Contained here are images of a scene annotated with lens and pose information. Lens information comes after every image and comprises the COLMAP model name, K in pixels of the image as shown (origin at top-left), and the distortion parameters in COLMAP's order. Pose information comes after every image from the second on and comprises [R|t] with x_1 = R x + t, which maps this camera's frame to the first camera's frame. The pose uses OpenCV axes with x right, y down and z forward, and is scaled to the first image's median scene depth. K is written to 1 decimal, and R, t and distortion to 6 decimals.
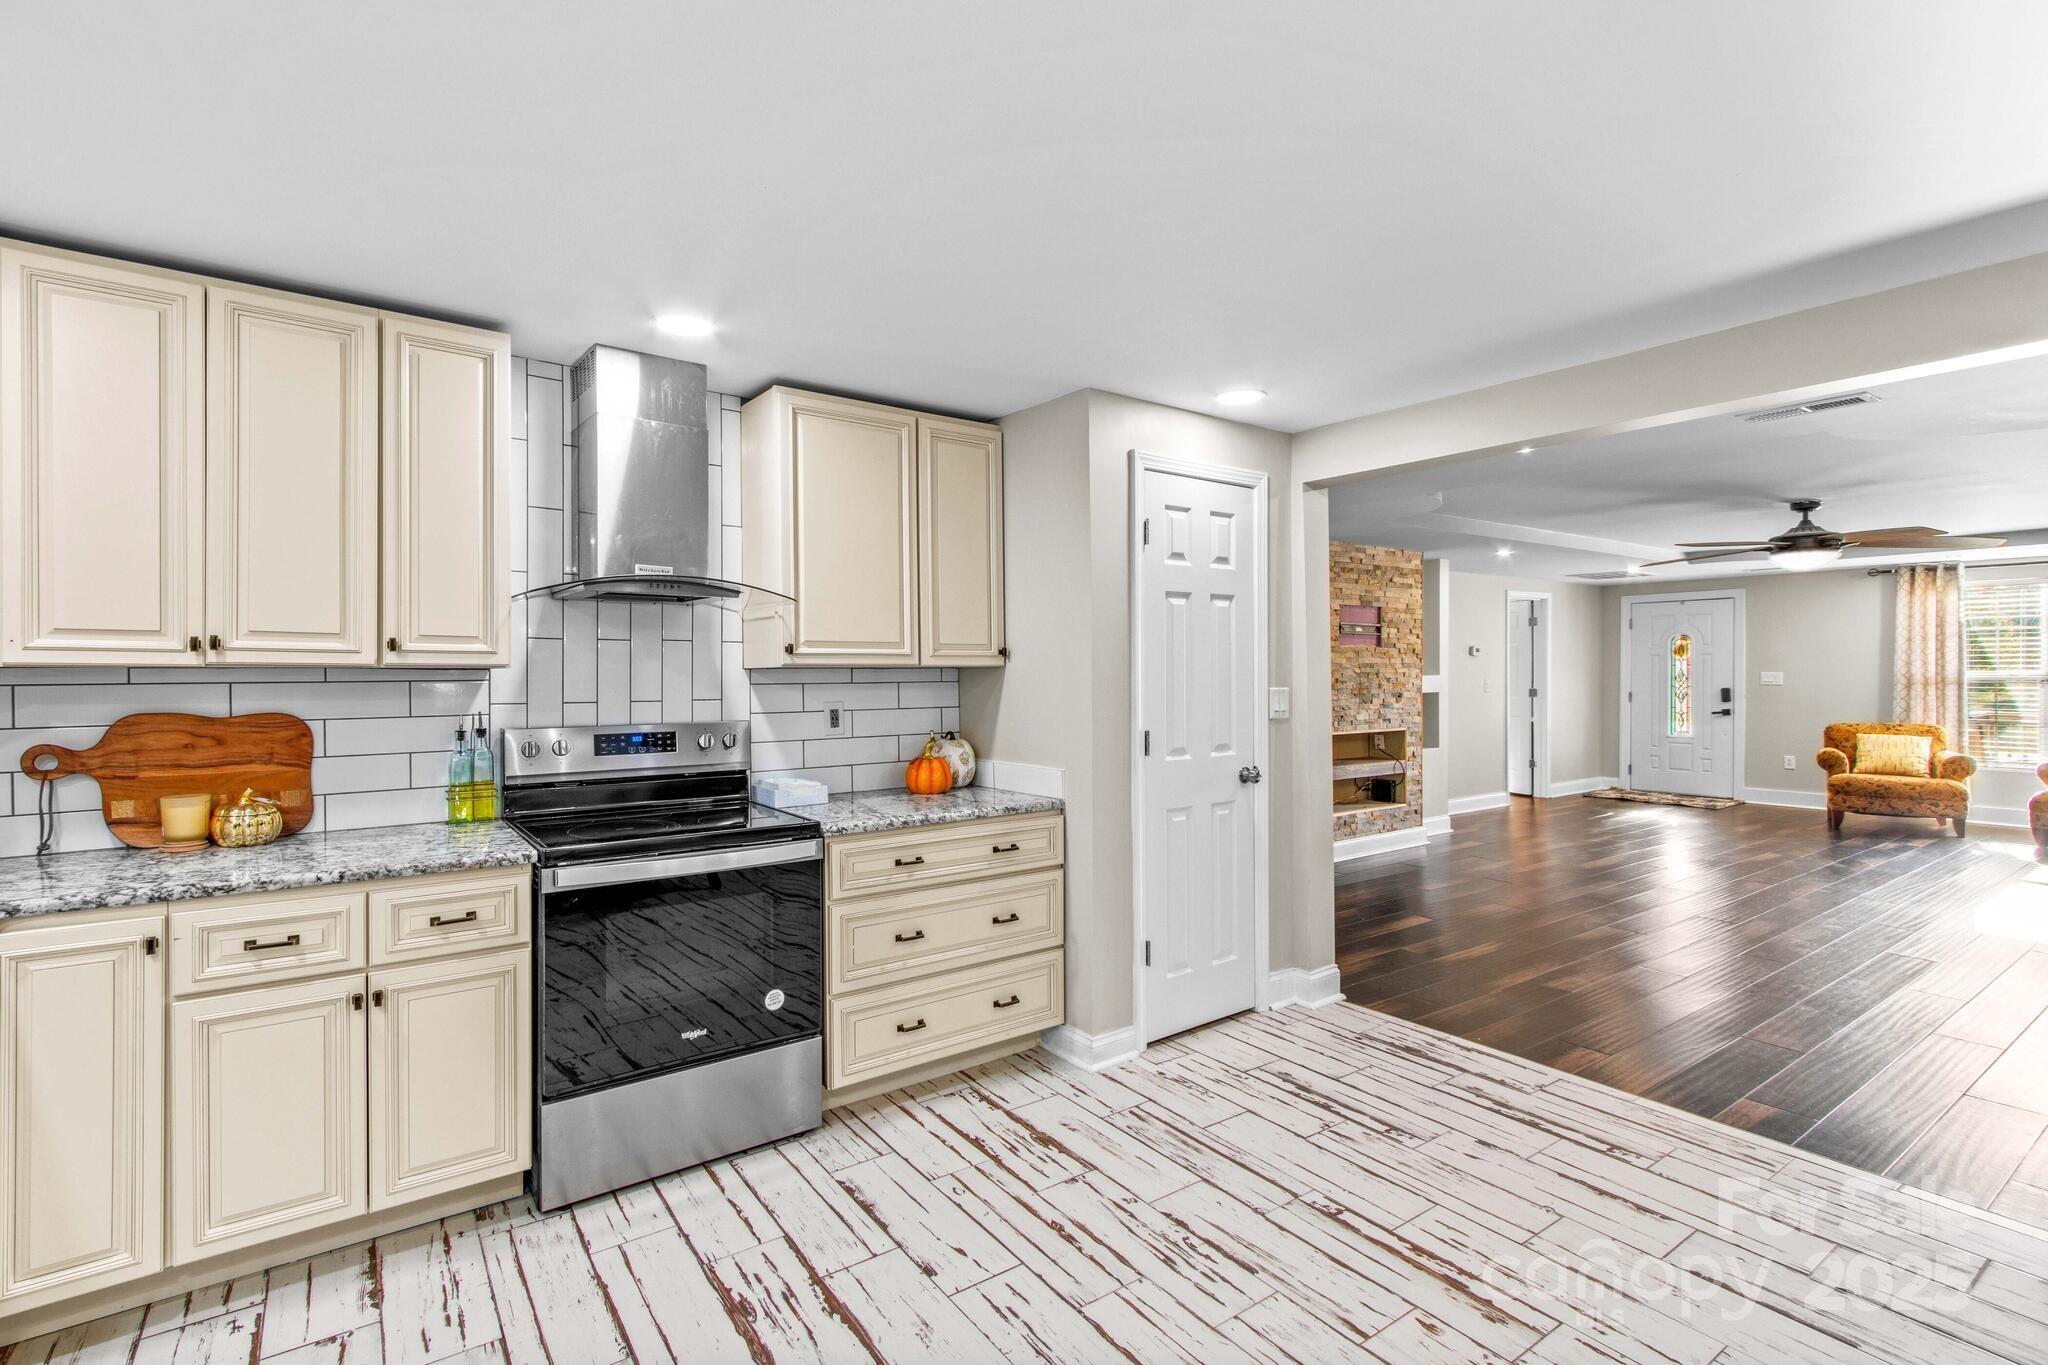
lens RADIAL K [[957.4, 0, 1007.4], [0, 957.4, 676.6], [0, 0, 1]] dist [0.001942, 0.000115]
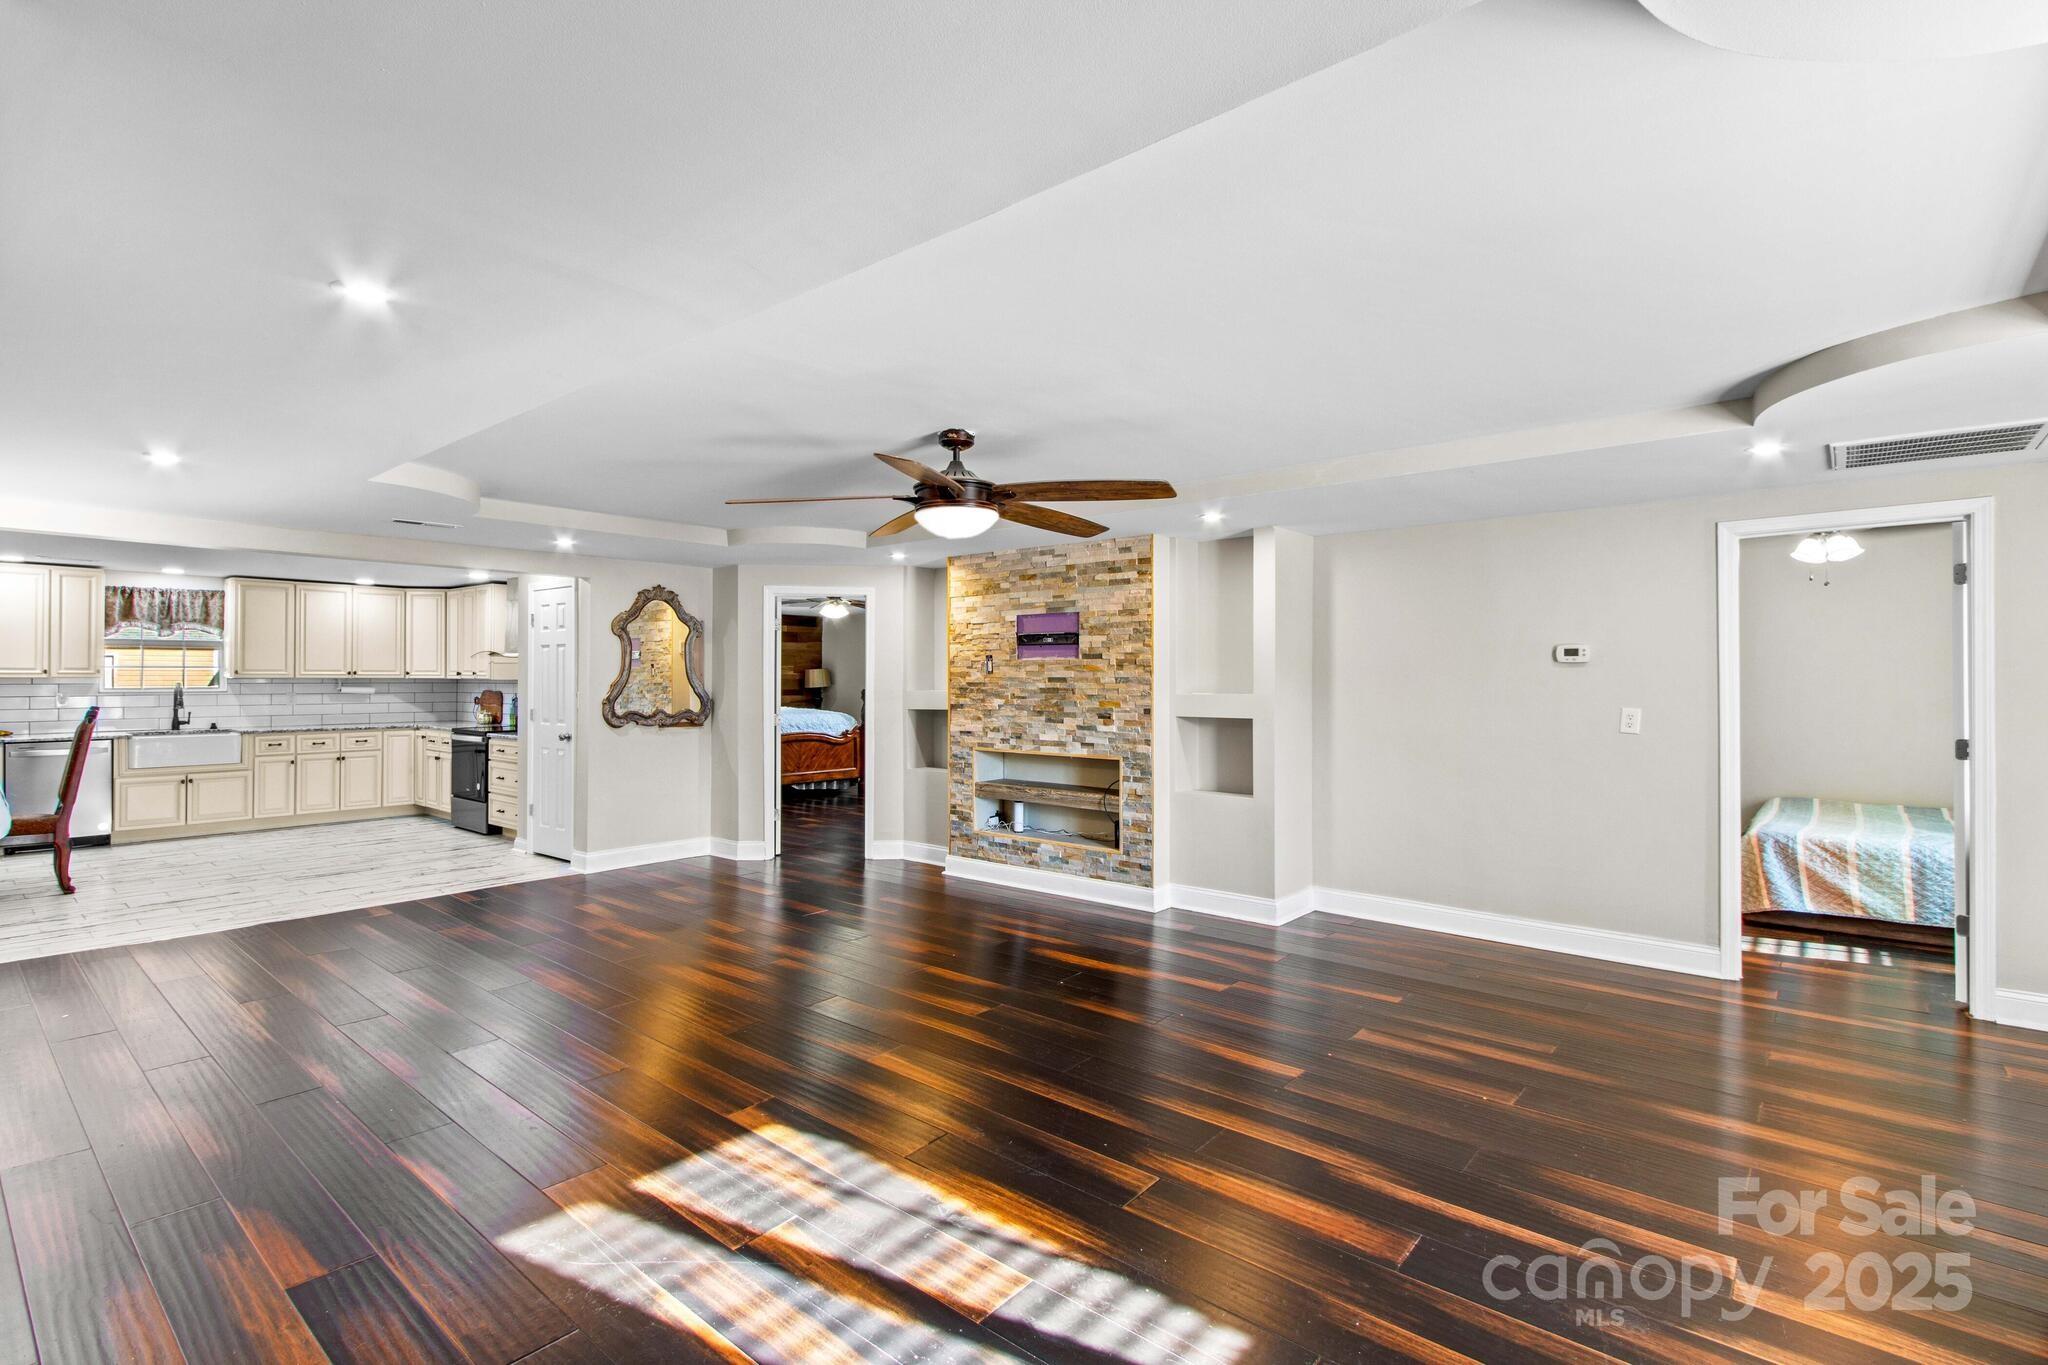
lens RADIAL K [[957.4, 0, 1007.4], [0, 957.4, 676.6], [0, 0, 1]] dist [0.001942, 0.000115]
pose [[0.242405, 0.001554, -0.970174, 1.100960], [-0.011178, 0.999937, -0.001192, -0.011881], [0.970111, 0.011134, 0.242407, 0.664480]]
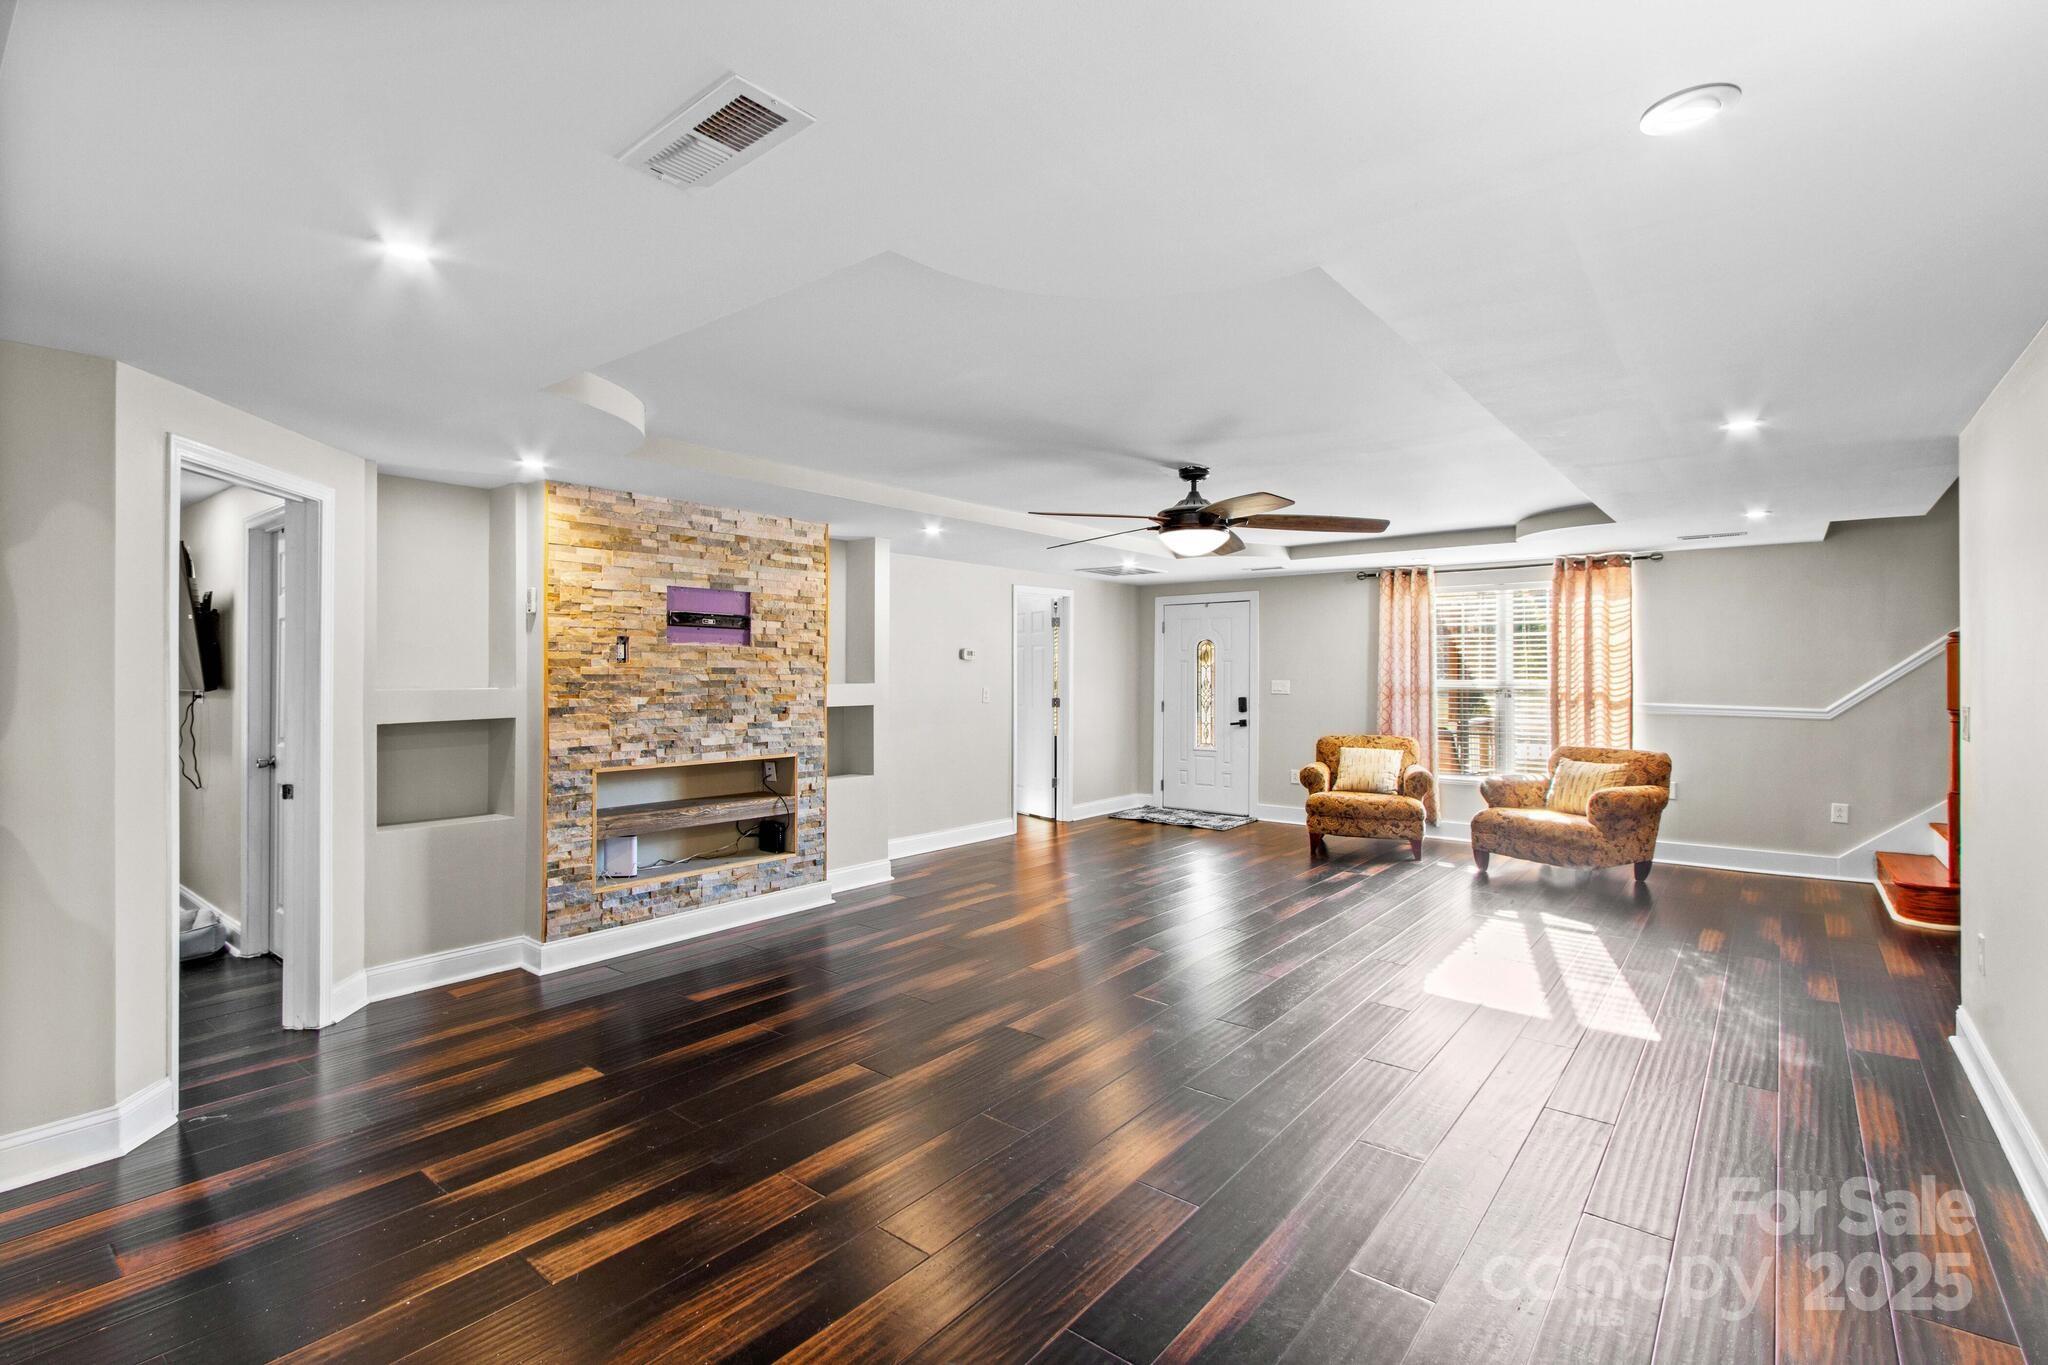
lens RADIAL K [[961.9, 0, 1012.1], [0, 961.9, 667.9], [0, 0, 1]] dist [-0.012238, -0.000421]
pose [[0.961039, 0.006961, 0.276326, 0.345675], [-0.003639, 0.999915, -0.012533, -0.004891], [-0.276390, 0.011040, 0.960982, 0.206387]]
